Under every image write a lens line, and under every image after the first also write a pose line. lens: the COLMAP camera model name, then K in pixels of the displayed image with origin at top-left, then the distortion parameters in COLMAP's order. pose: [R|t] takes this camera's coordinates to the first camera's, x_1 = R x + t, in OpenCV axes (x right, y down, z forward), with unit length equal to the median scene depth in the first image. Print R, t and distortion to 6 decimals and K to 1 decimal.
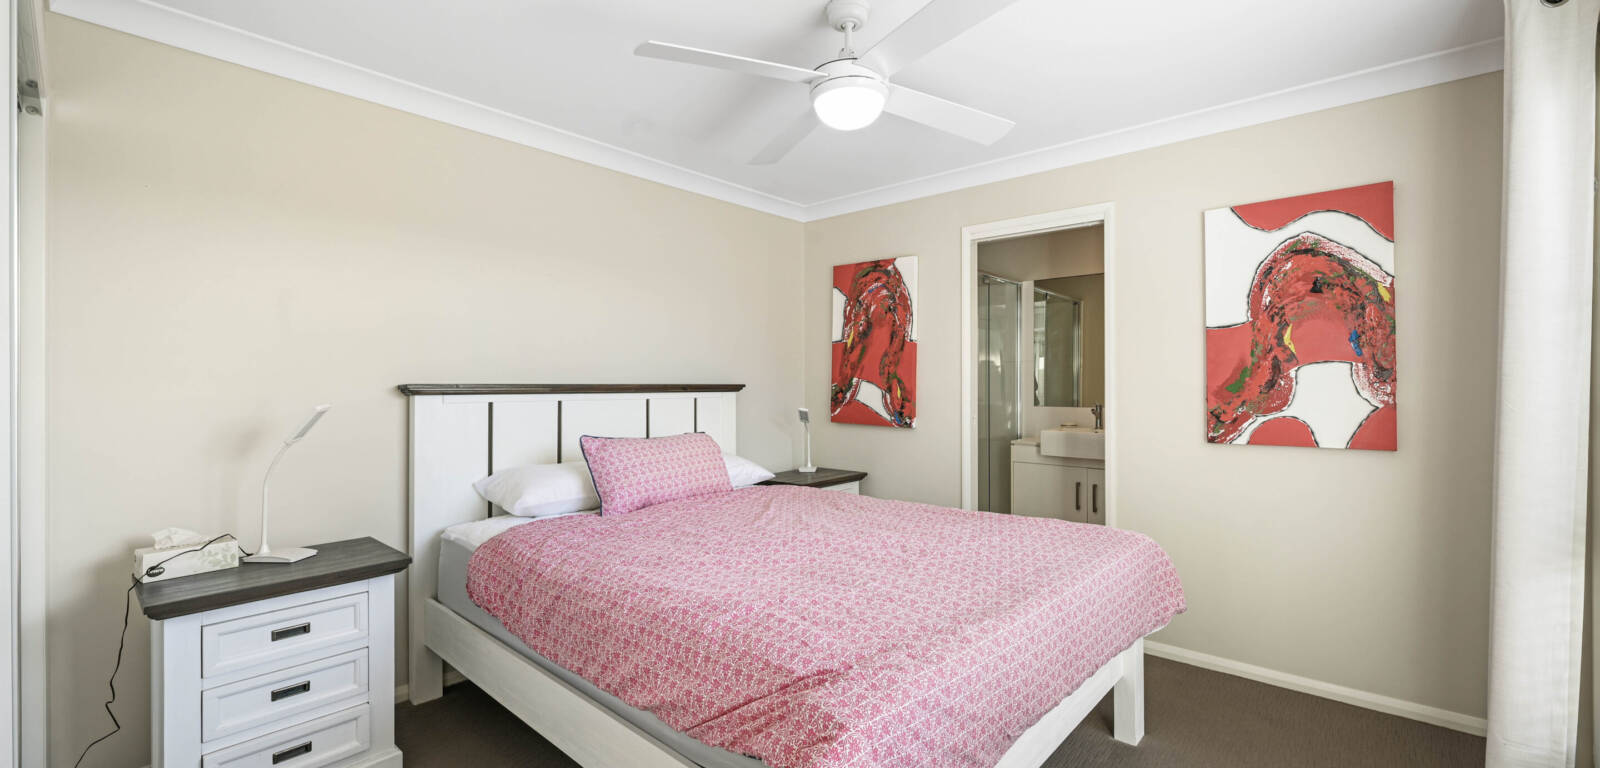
lens RADIAL K [[651.0, 0, 798.9], [0, 651.0, 384.5], [0, 0, 1]] dist [-0.001467, 0.000222]
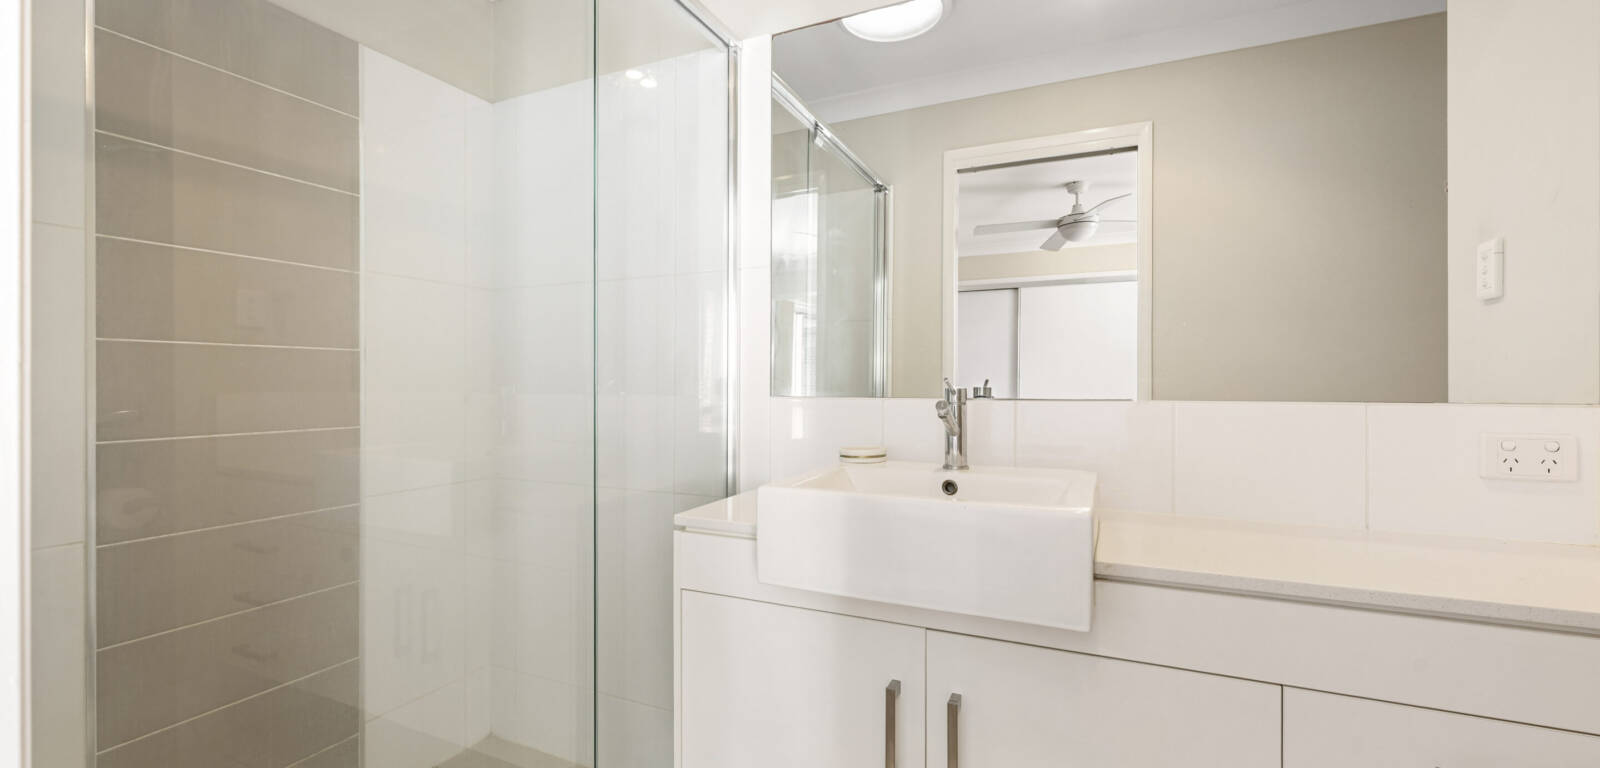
lens RADIAL K [[651.0, 0, 800.4], [0, 651.0, 385.1], [0, 0, 1]] dist [-0.001467, 0.000222]
pose [[0.957506, 0.004538, 0.288376, 0.307720], [-0.006833, 0.999953, 0.006950, 0.028068], [-0.288331, -0.008625, 0.957492, 0.736963]]
